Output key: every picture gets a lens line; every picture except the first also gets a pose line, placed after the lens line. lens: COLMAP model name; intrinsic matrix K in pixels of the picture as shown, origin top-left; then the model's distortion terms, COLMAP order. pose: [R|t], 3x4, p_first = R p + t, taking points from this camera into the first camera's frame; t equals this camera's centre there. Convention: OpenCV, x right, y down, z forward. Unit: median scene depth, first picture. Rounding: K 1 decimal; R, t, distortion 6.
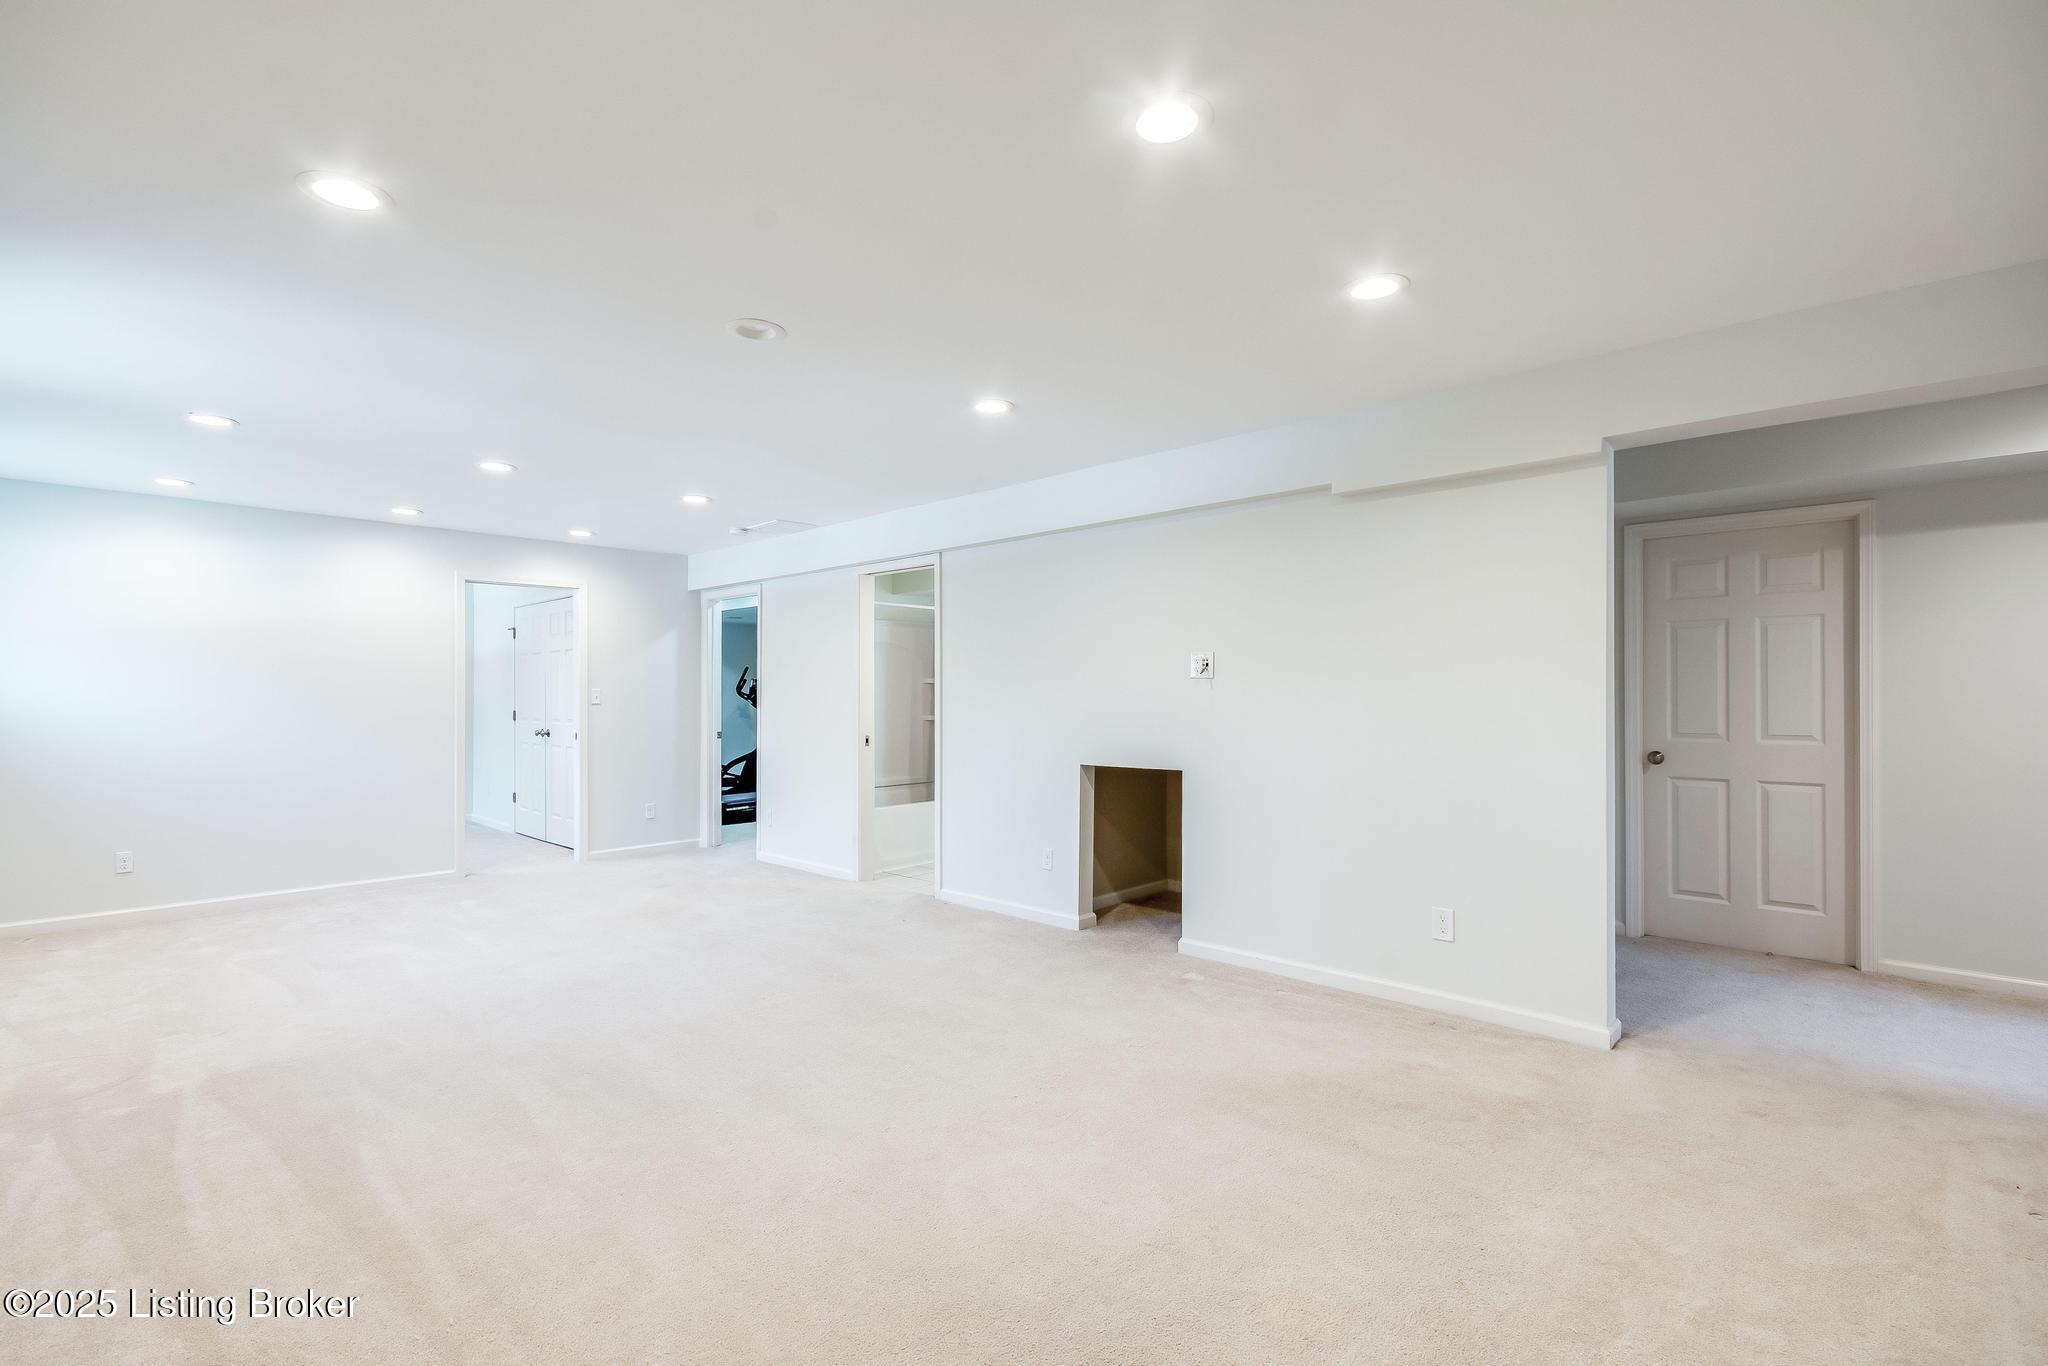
lens RADIAL K [[933.0, 0, 1030.4], [0, 933.0, 691.2], [0, 0, 1]] dist [0.002181, -0.001694]
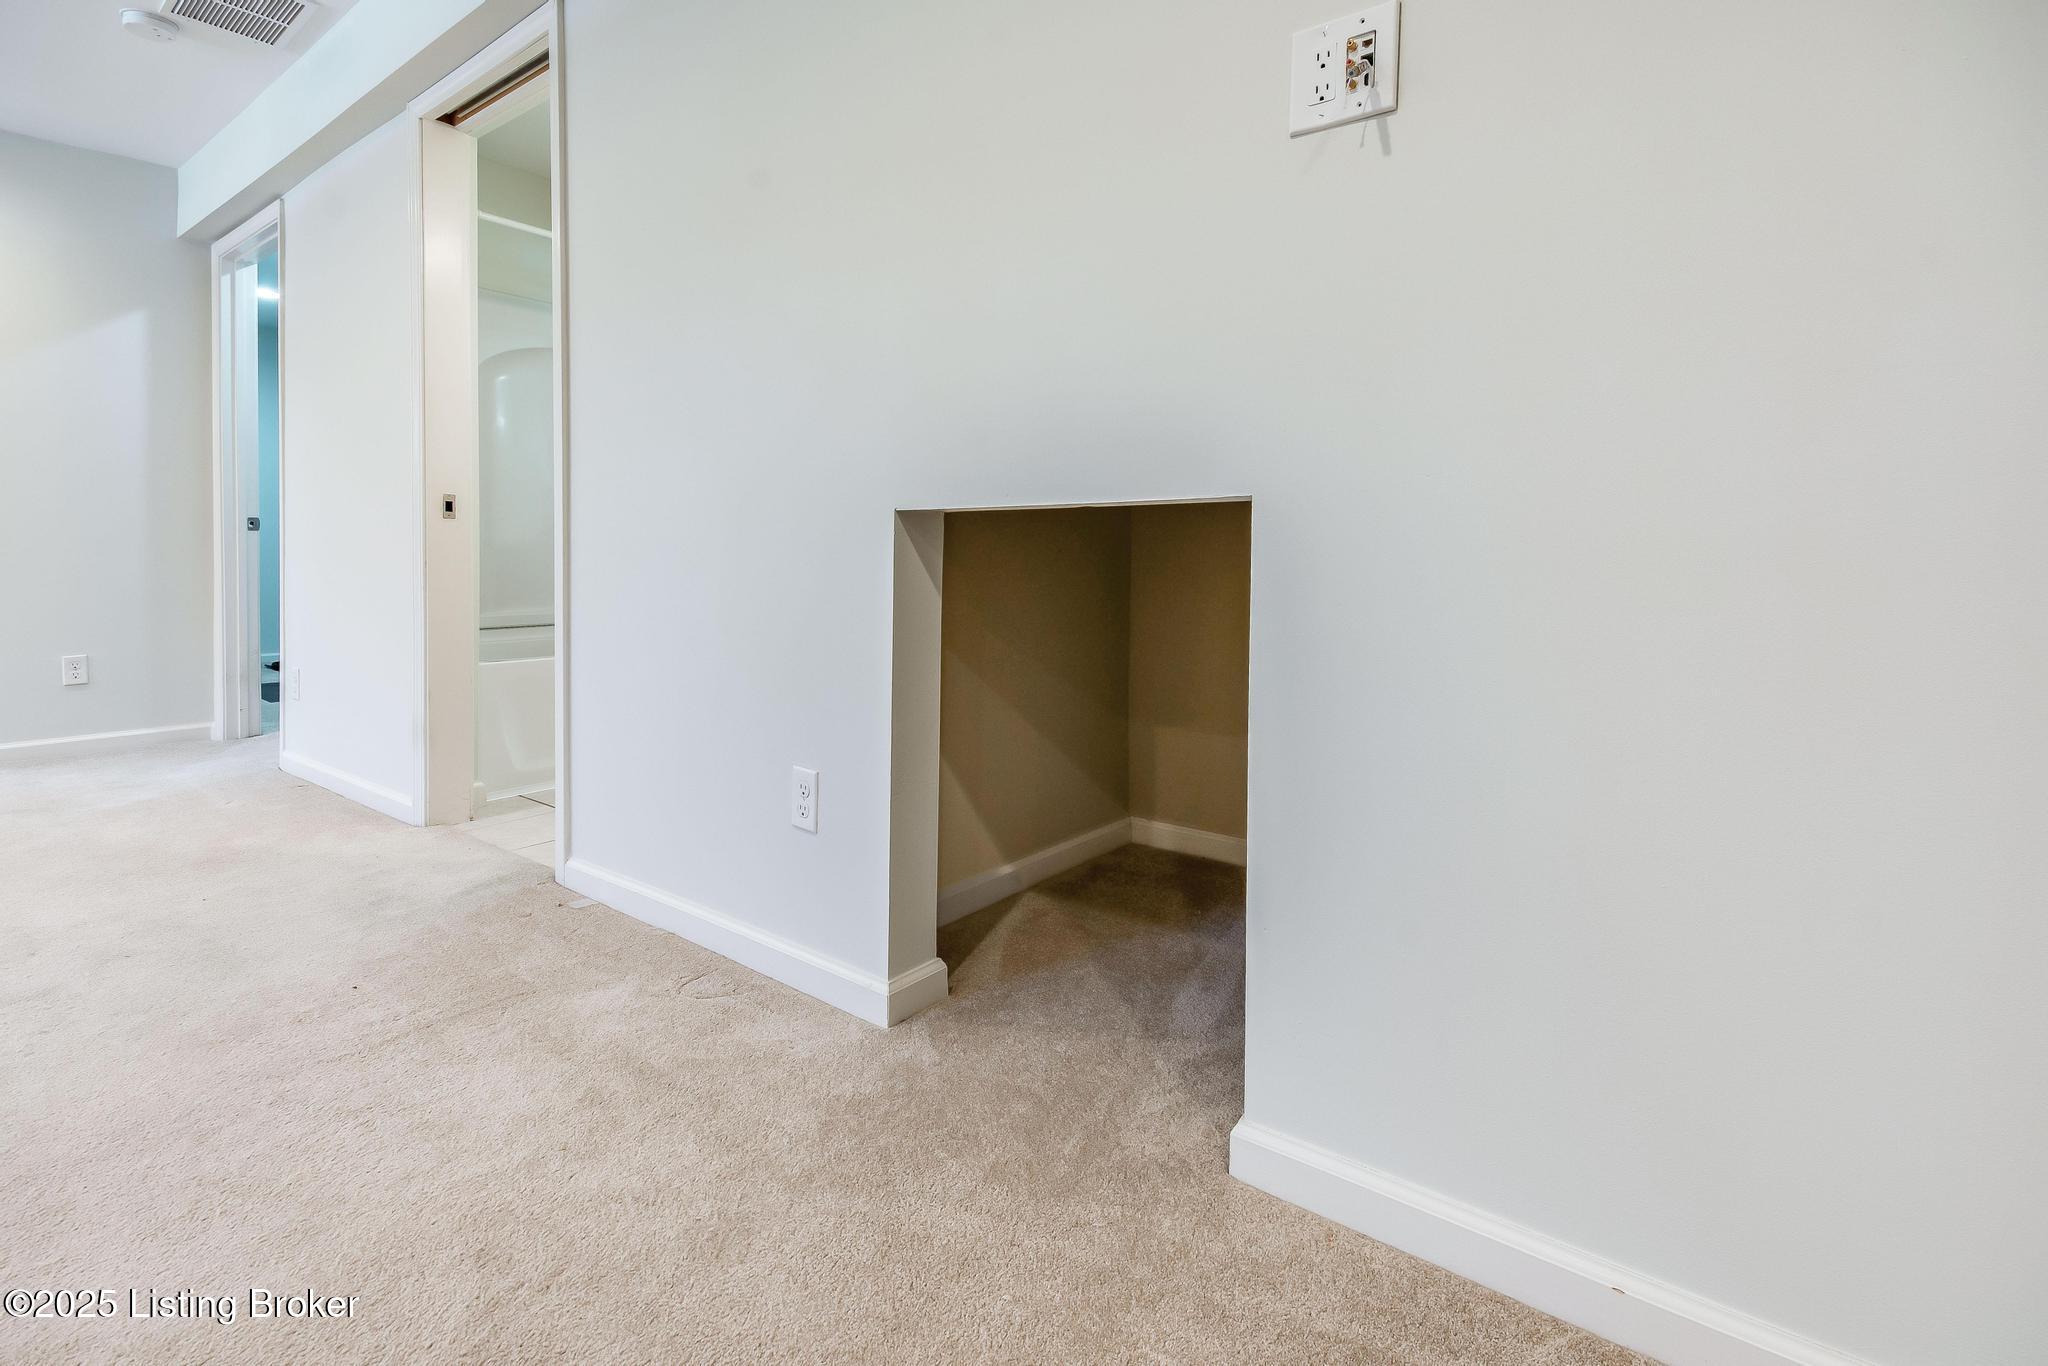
lens RADIAL K [[933.0, 0, 1021.8], [0, 933.0, 683.0], [0, 0, 1]] dist [0.002181, -0.001694]
pose [[0.996776, -0.007810, 0.079860, 0.069817], [-0.003576, 0.989940, 0.141445, 0.090665], [-0.080161, -0.141275, 0.986720, 0.667675]]
